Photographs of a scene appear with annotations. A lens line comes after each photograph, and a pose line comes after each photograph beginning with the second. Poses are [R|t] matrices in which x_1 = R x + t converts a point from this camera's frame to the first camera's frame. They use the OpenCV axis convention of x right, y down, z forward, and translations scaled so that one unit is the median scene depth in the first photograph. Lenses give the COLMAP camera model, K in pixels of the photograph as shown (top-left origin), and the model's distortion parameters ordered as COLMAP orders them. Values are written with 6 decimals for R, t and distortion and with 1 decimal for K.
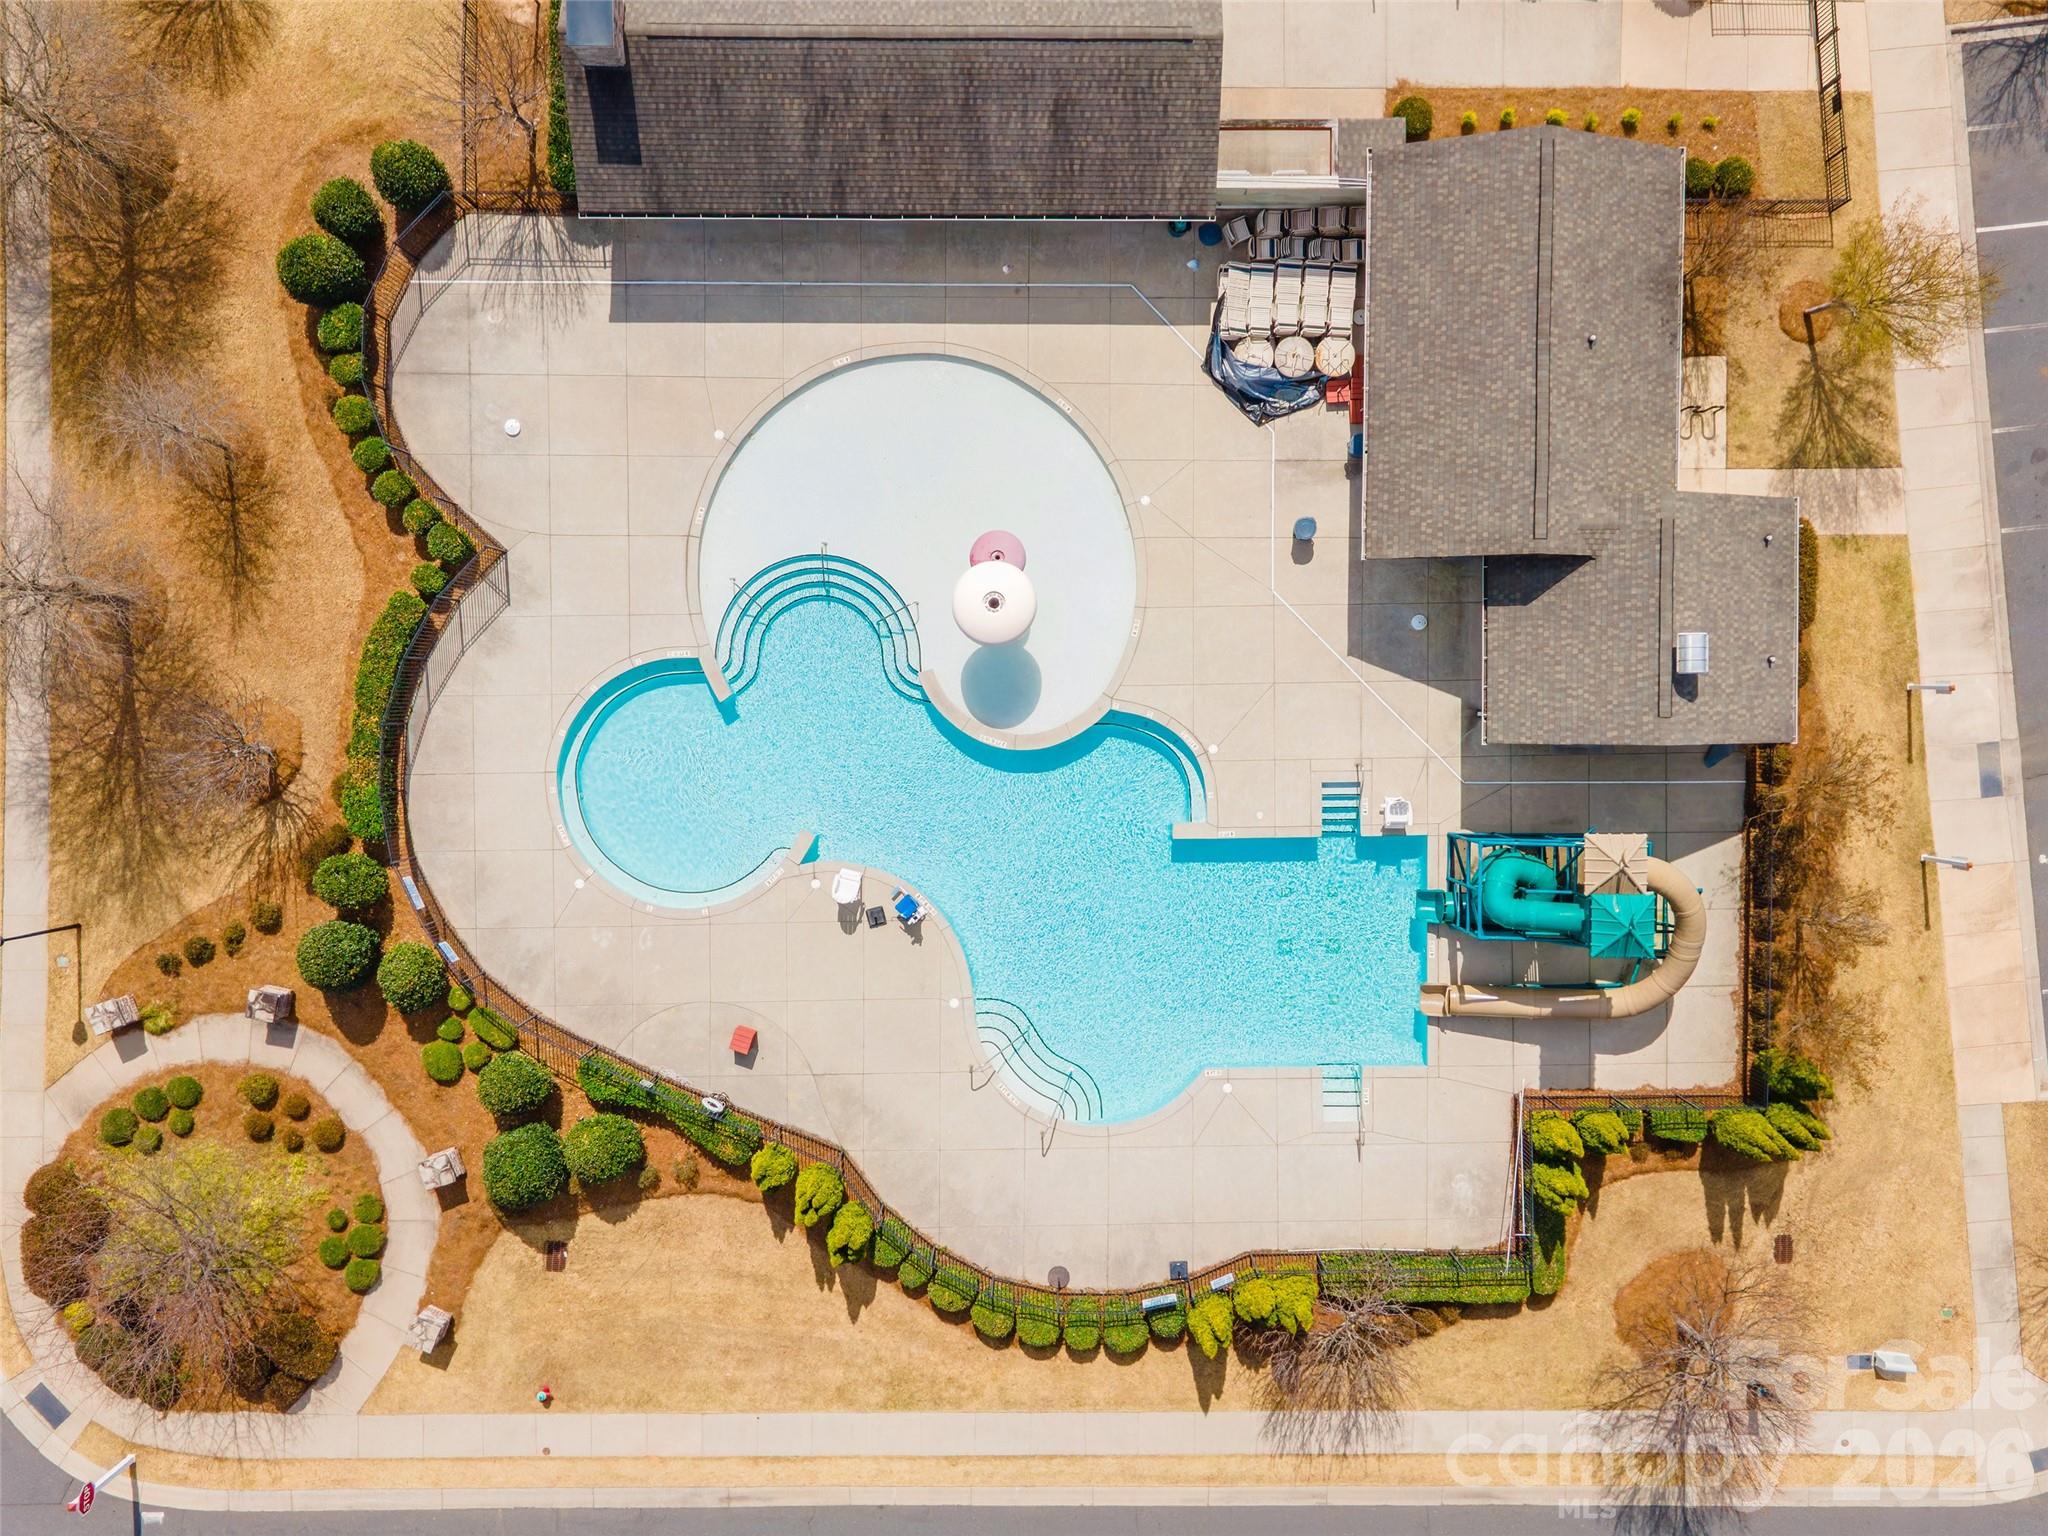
lens RADIAL K [[1519.9, 0, 1024.0], [0, 1519.9, 768.0], [0, 0, 1]] dist [0.026062, 0.003369]
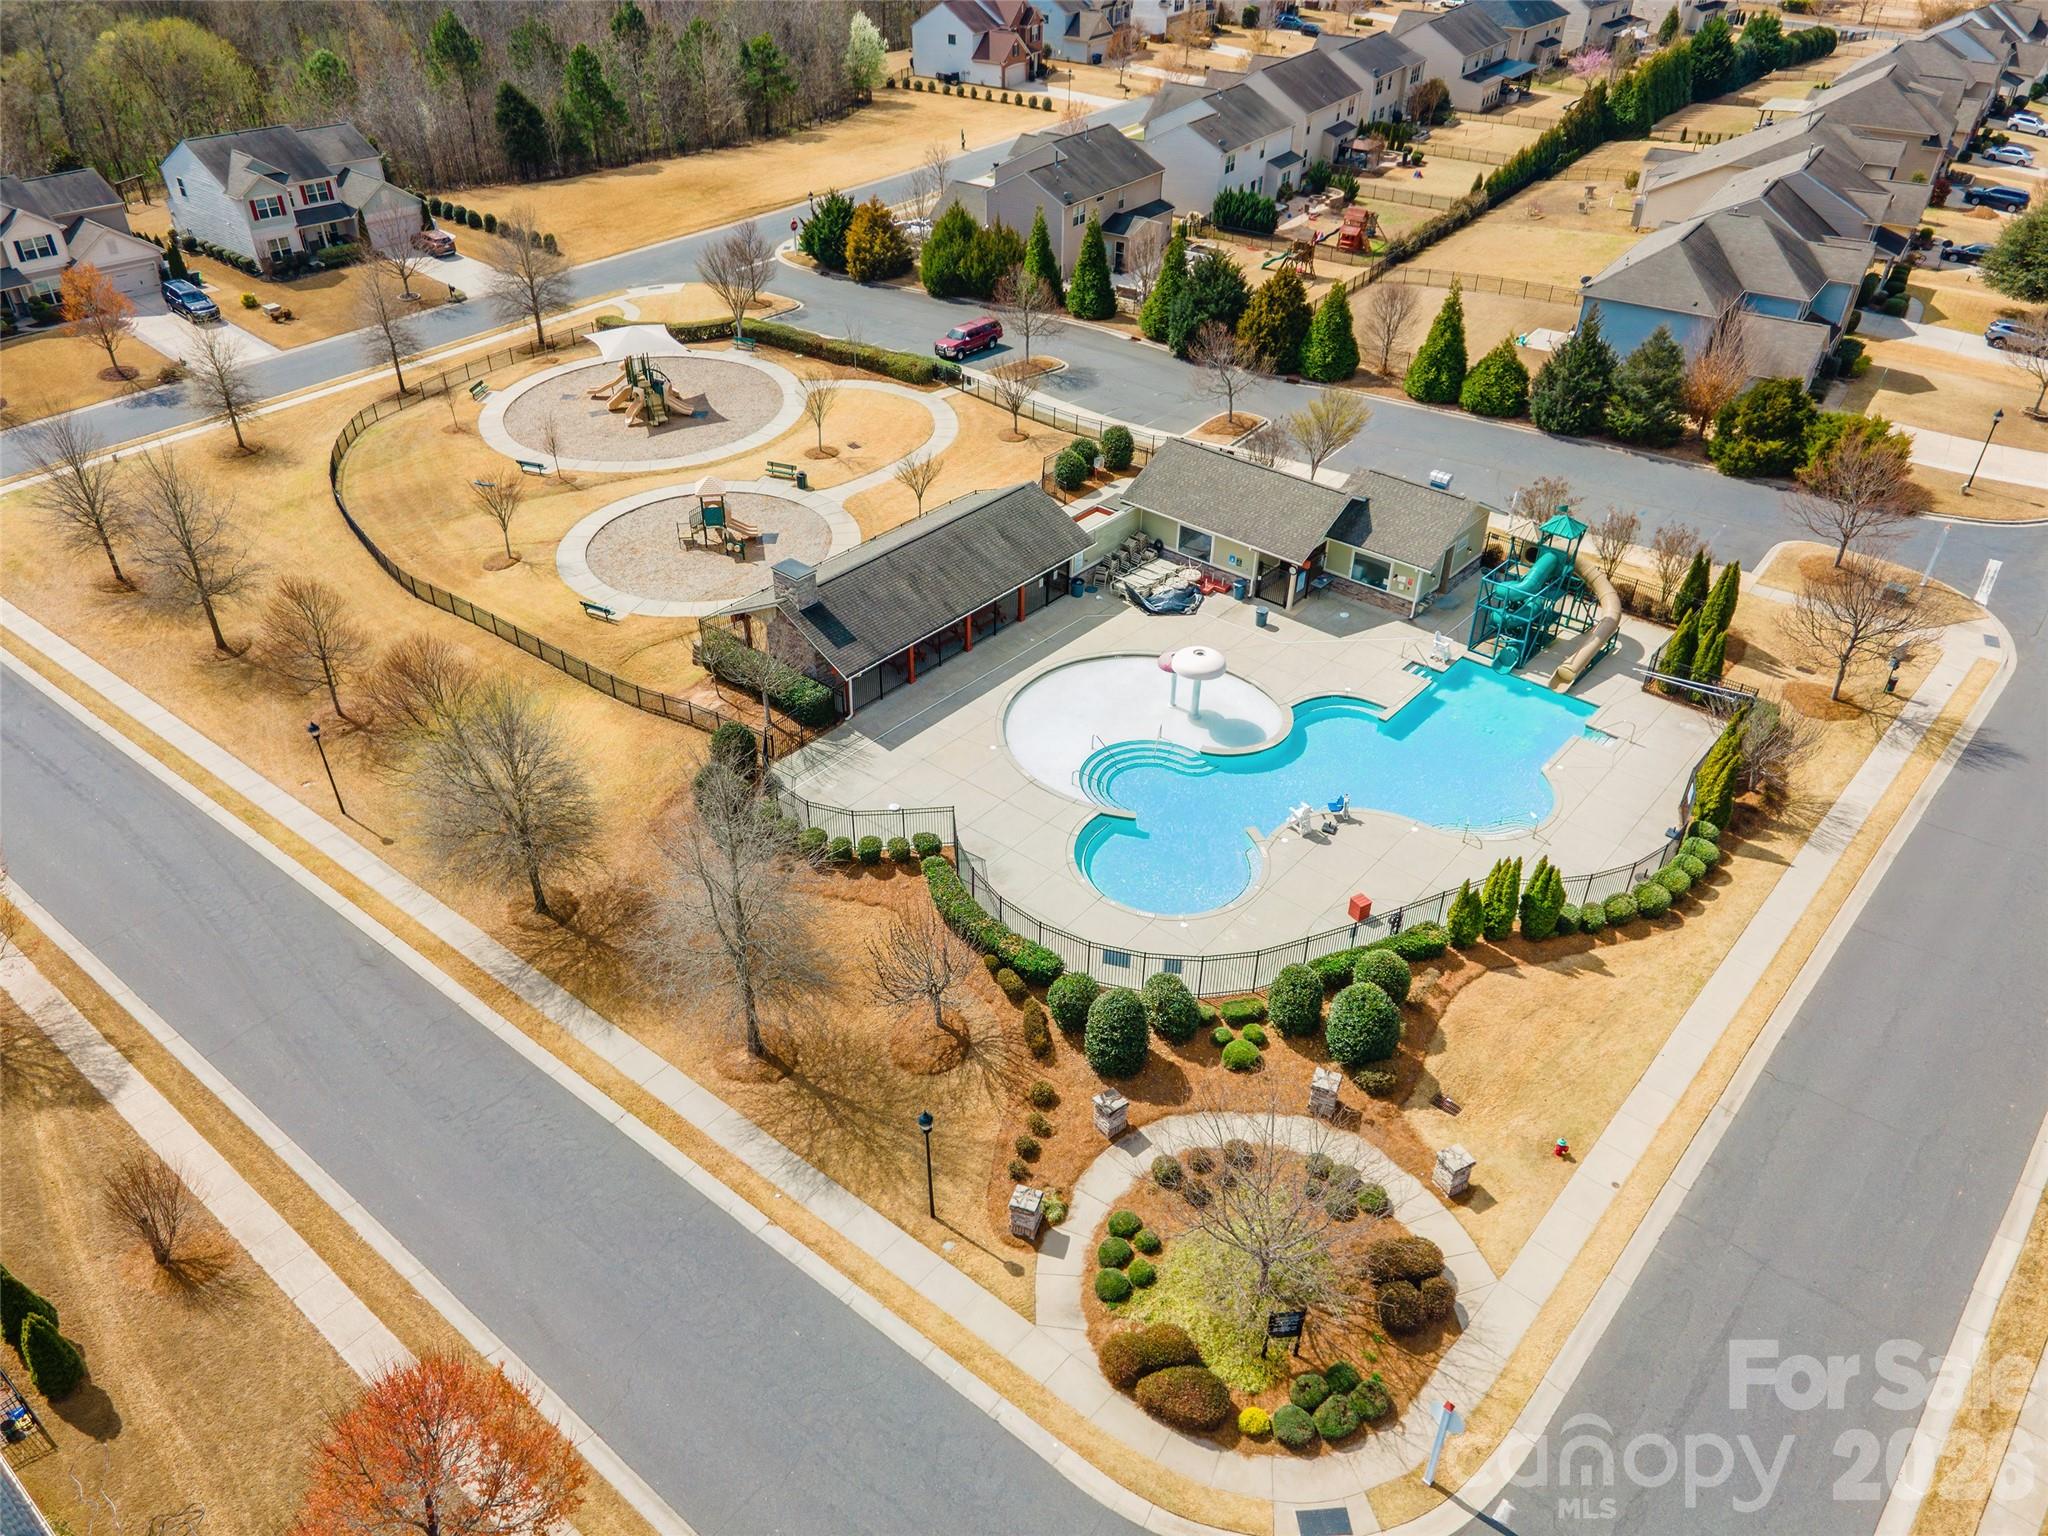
lens RADIAL K [[1519.9, 0, 1024.0], [0, 1519.9, 768.0], [0, 0, 1]] dist [0.026062, 0.003369]
pose [[0.646008, -0.430399, 0.630421, -1.095993], [0.763120, 0.344760, -0.546615, 0.607645], [0.017918, 0.834204, 0.551164, 0.191676]]
